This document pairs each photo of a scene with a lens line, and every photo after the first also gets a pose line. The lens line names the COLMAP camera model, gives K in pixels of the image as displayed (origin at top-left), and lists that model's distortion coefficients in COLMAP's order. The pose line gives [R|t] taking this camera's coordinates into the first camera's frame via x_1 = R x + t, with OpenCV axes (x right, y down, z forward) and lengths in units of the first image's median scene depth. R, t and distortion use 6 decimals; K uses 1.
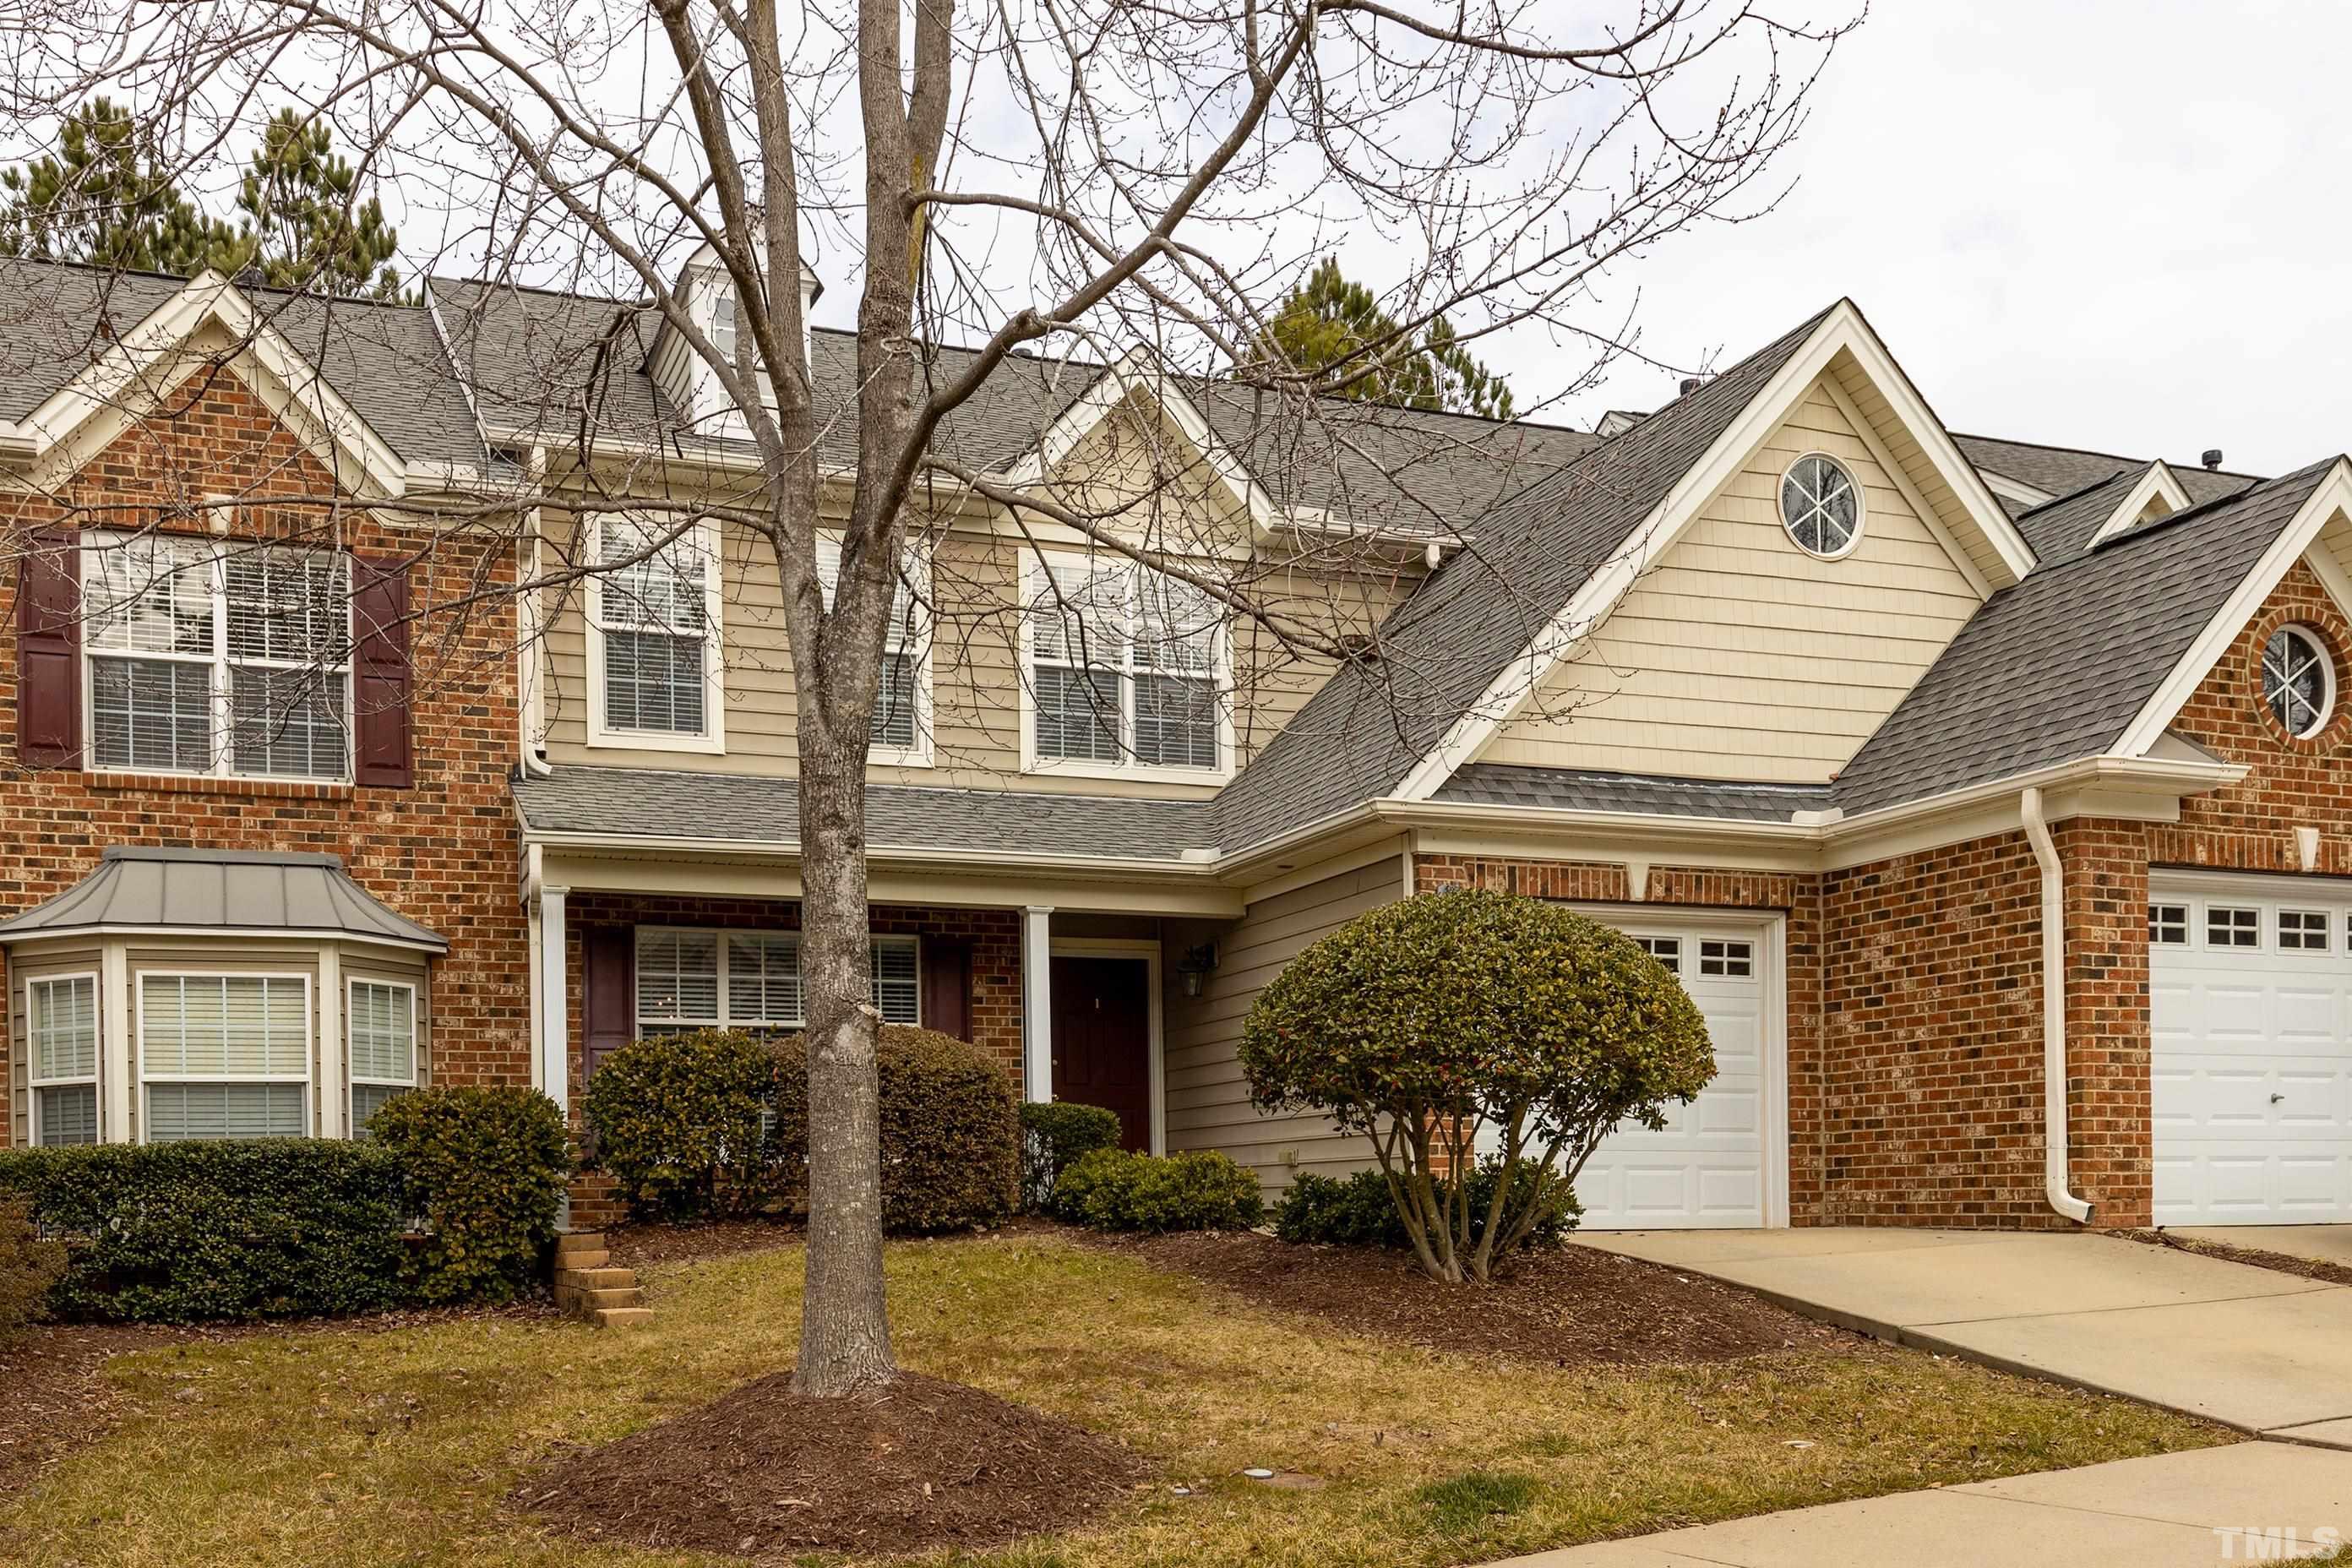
lens RADIAL K [[2171.7, 0, 1175.9], [0, 2171.7, 786.0], [0, 0, 1]] dist [0.002534, 0.000000]
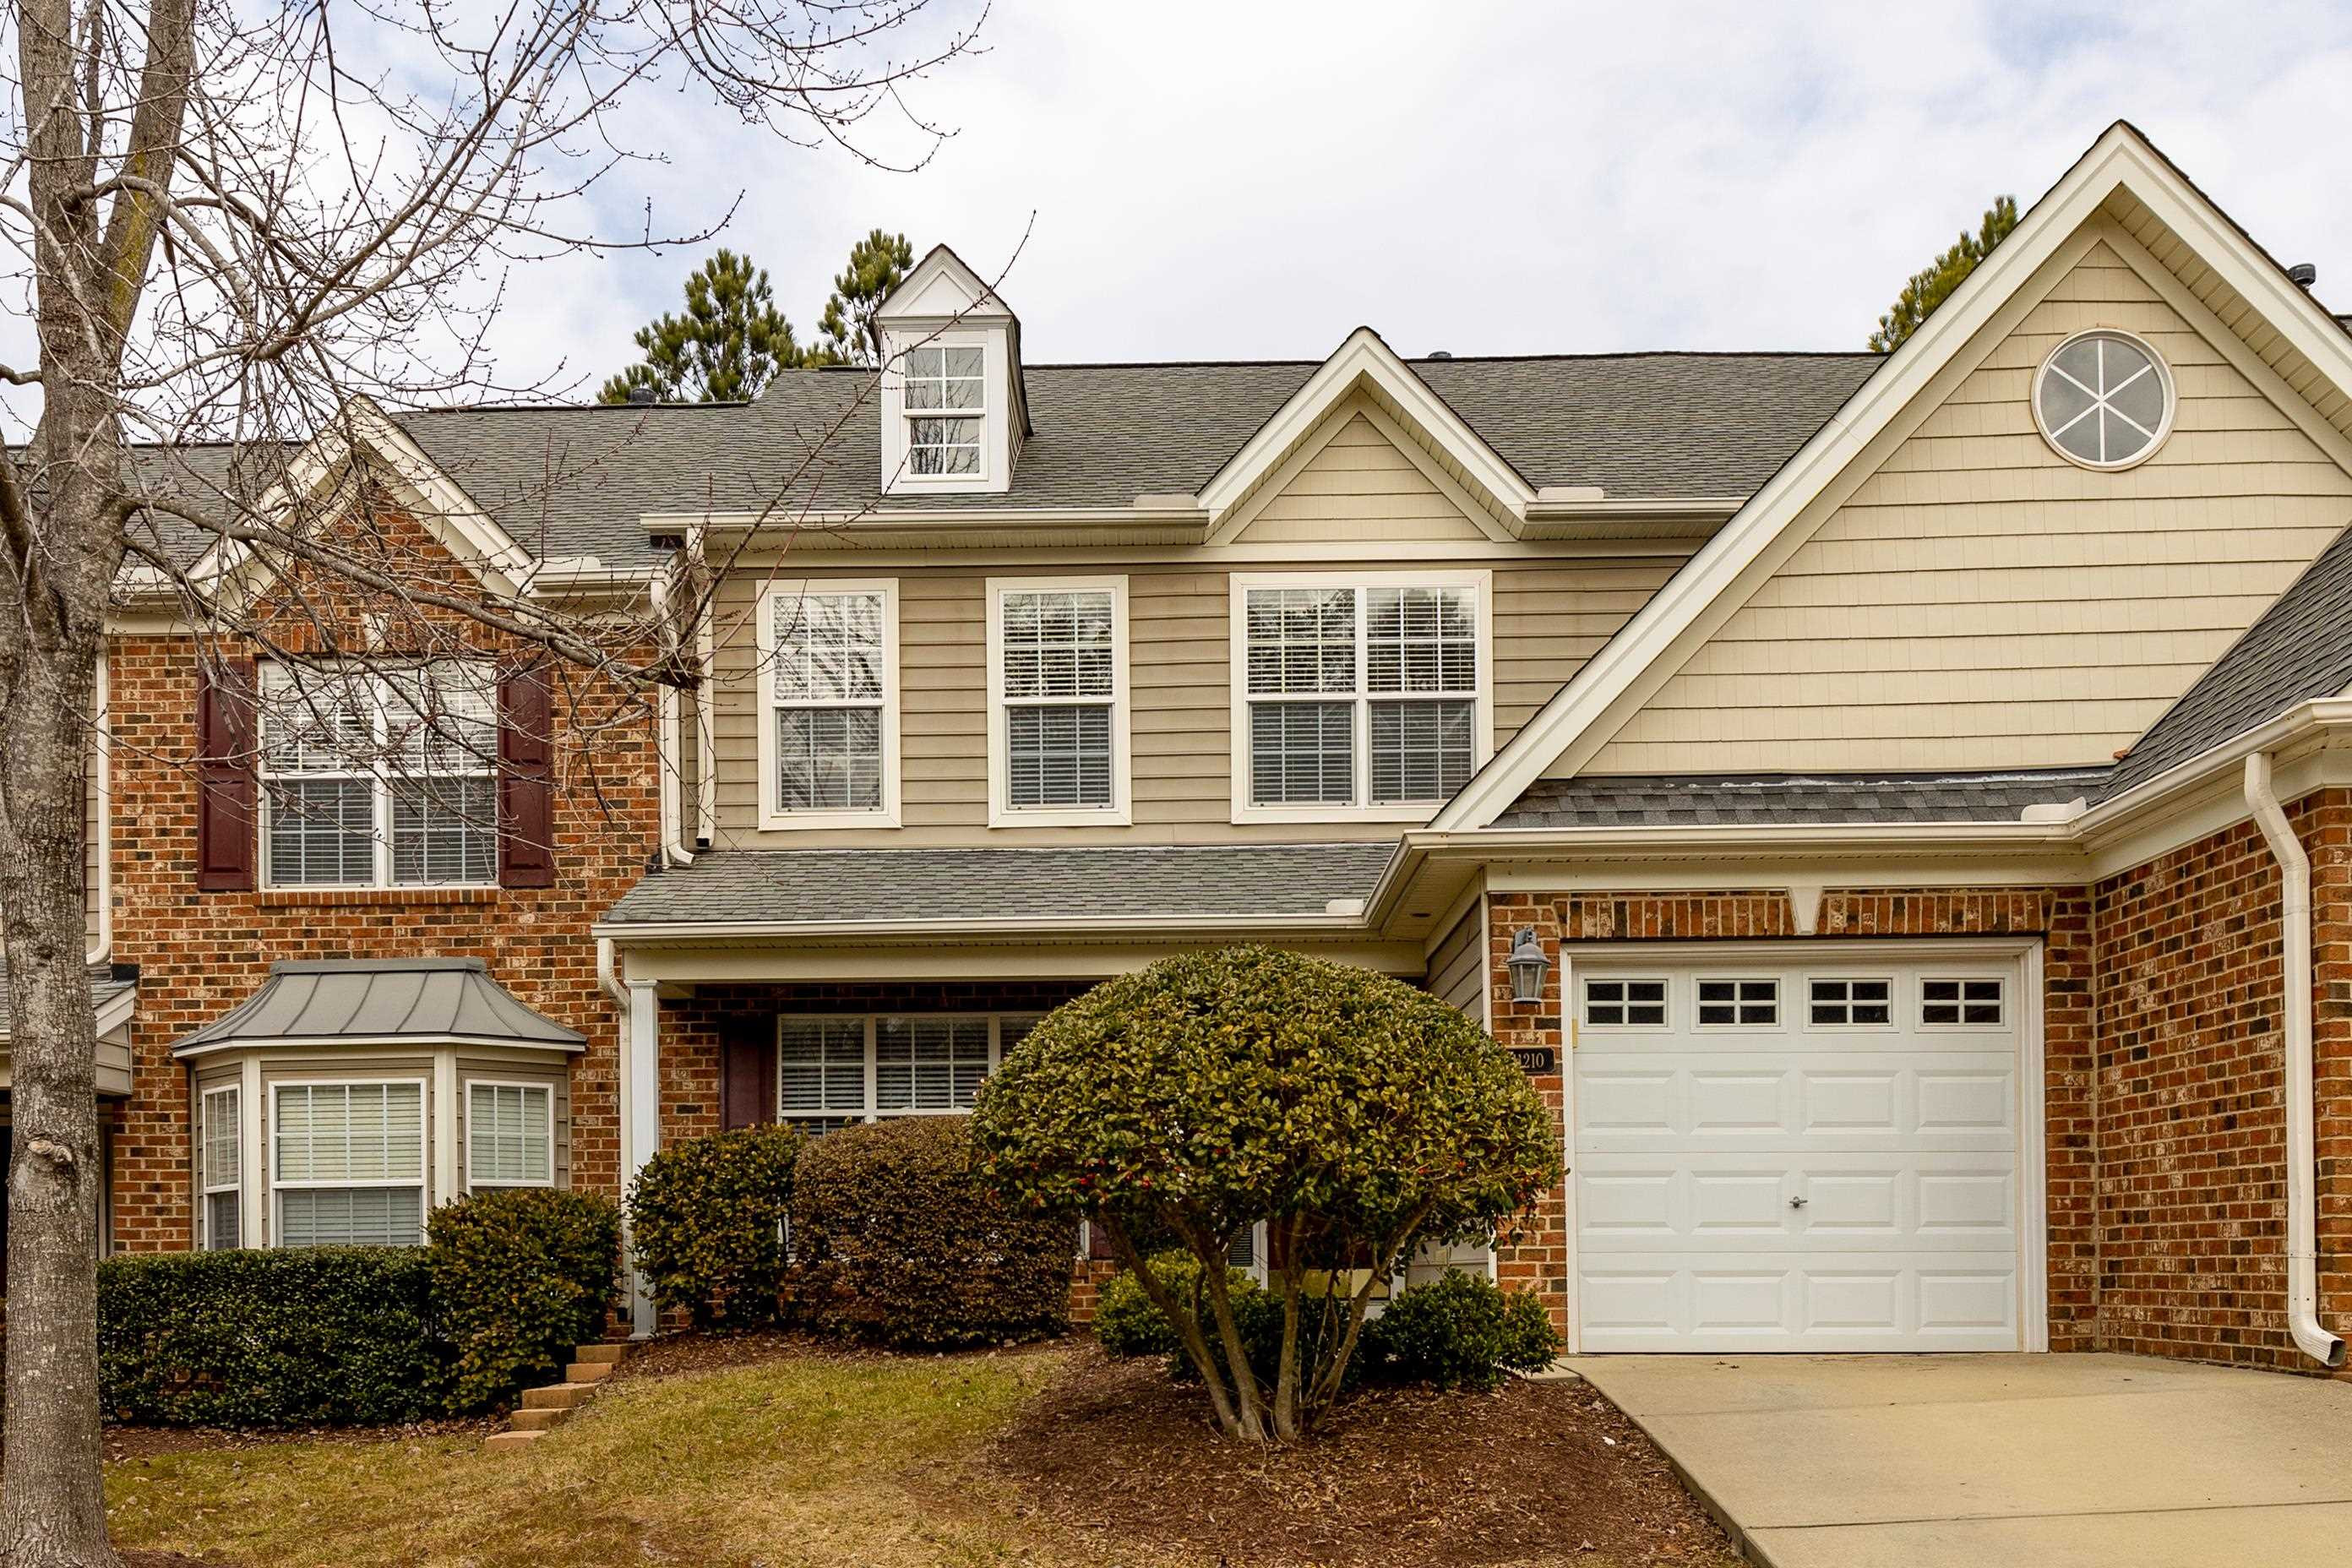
lens RADIAL K [[2197.1, 0, 1177.3], [0, 2197.1, 870.5], [0, 0, 1]] dist [-0.003078, 0.000000]
pose [[0.925866, -0.064378, -0.372326, 0.299618], [0.070459, 0.997511, 0.002734, 0.011374], [0.371224, -0.028765, 0.928098, 0.178383]]
